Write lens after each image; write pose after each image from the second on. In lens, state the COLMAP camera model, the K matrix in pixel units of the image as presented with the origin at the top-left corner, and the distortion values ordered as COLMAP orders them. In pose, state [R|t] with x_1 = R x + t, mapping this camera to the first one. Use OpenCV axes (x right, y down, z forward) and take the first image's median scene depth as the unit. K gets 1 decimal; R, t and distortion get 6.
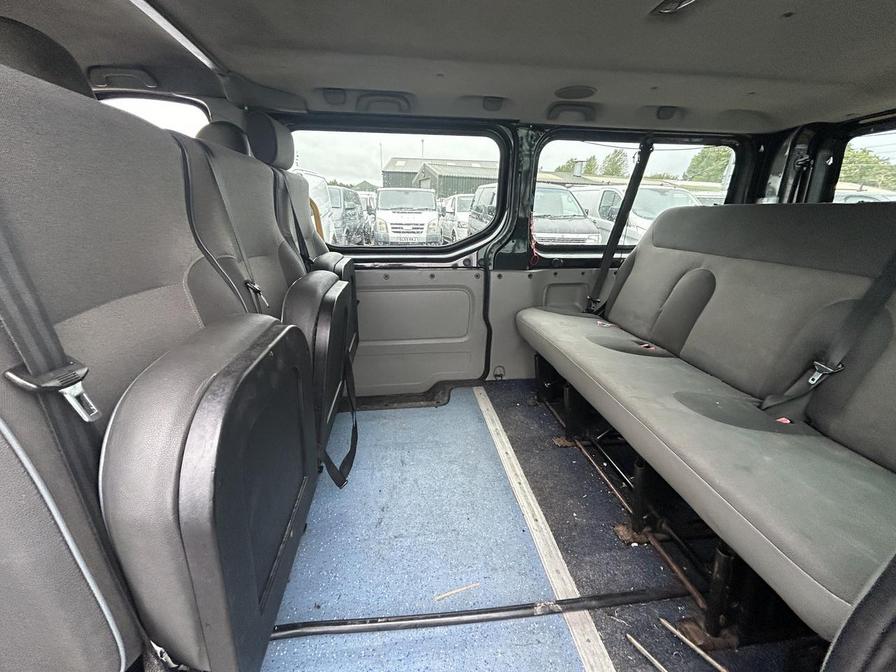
lens RADIAL K [[362.5, 0, 448.2], [0, 362.5, 337.2], [0, 0, 1]] dist [-0.001226, -0.000041]
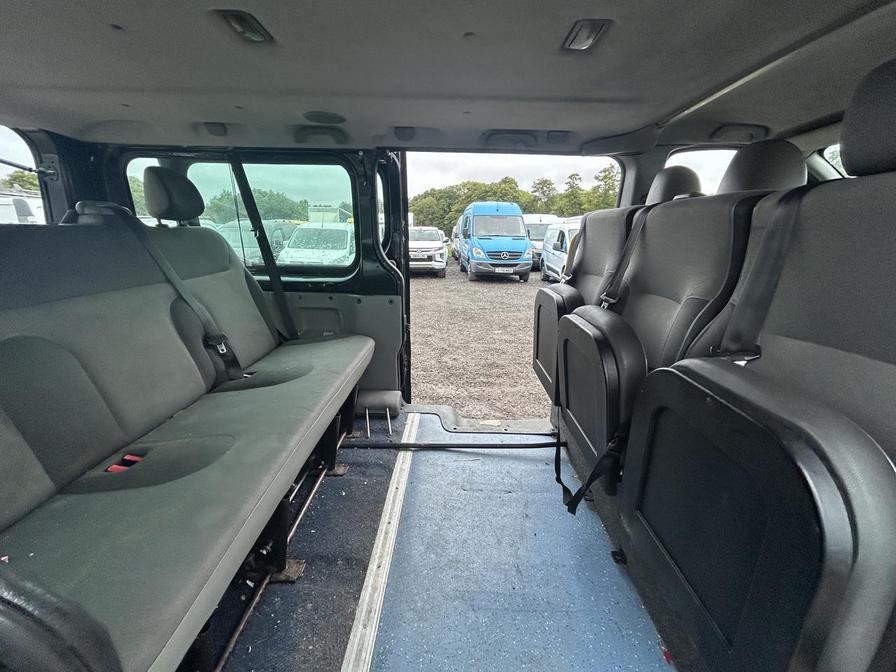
lens RADIAL K [[362.5, 0, 448.2], [0, 362.5, 337.2], [0, 0, 1]] dist [-0.001226, -0.000041]
pose [[-0.989705, -0.062918, 0.128551, -0.037015], [0.021180, 0.823916, 0.566316, -0.436666], [-0.141547, 0.563209, -0.814101, 1.233264]]
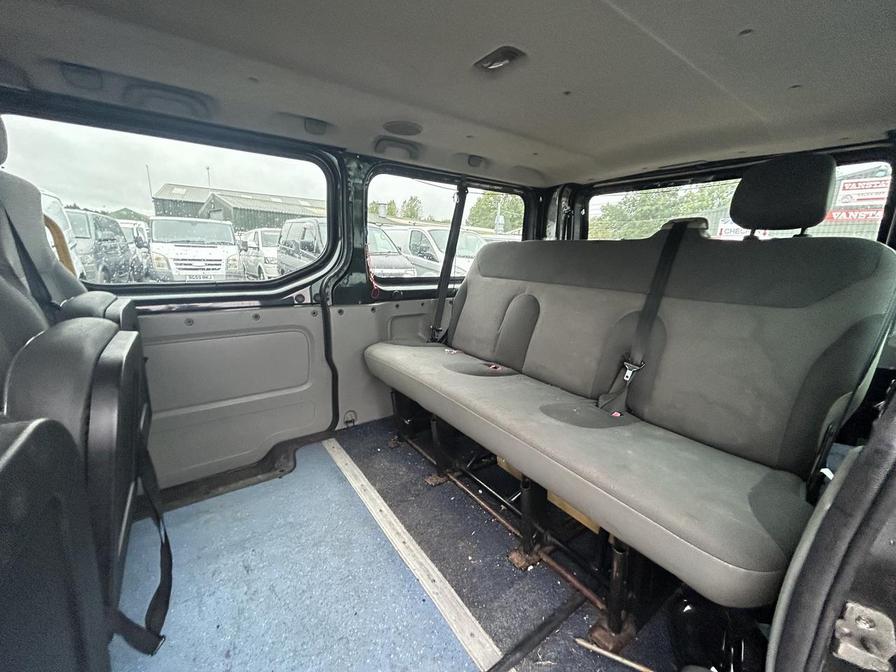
lens RADIAL K [[362.5, 0, 448.2], [0, 362.5, 337.2], [0, 0, 1]] dist [-0.001226, -0.000041]
pose [[0.880698, -0.094863, 0.464082, -0.056834], [0.138712, 0.988441, -0.061189, -0.015405], [-0.452912, 0.118263, 0.883677, 0.101310]]
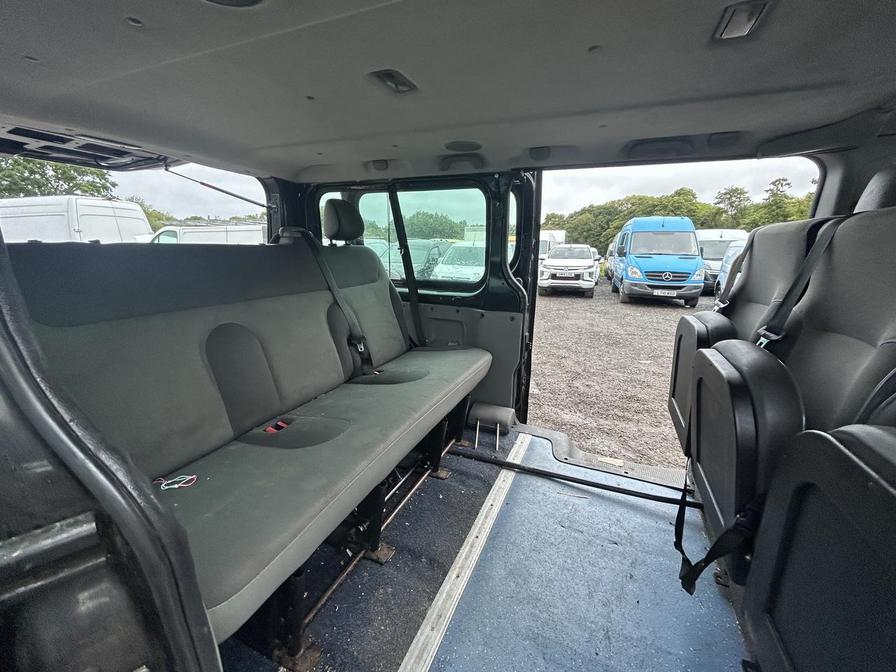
lens RADIAL K [[362.5, 0, 448.2], [0, 362.5, 337.2], [0, 0, 1]] dist [-0.001226, -0.000041]
pose [[-0.858425, -0.144720, 0.492101, -0.105711], [0.140279, 0.856565, 0.496607, -0.434425], [-0.493385, 0.495331, -0.714995, 1.216933]]
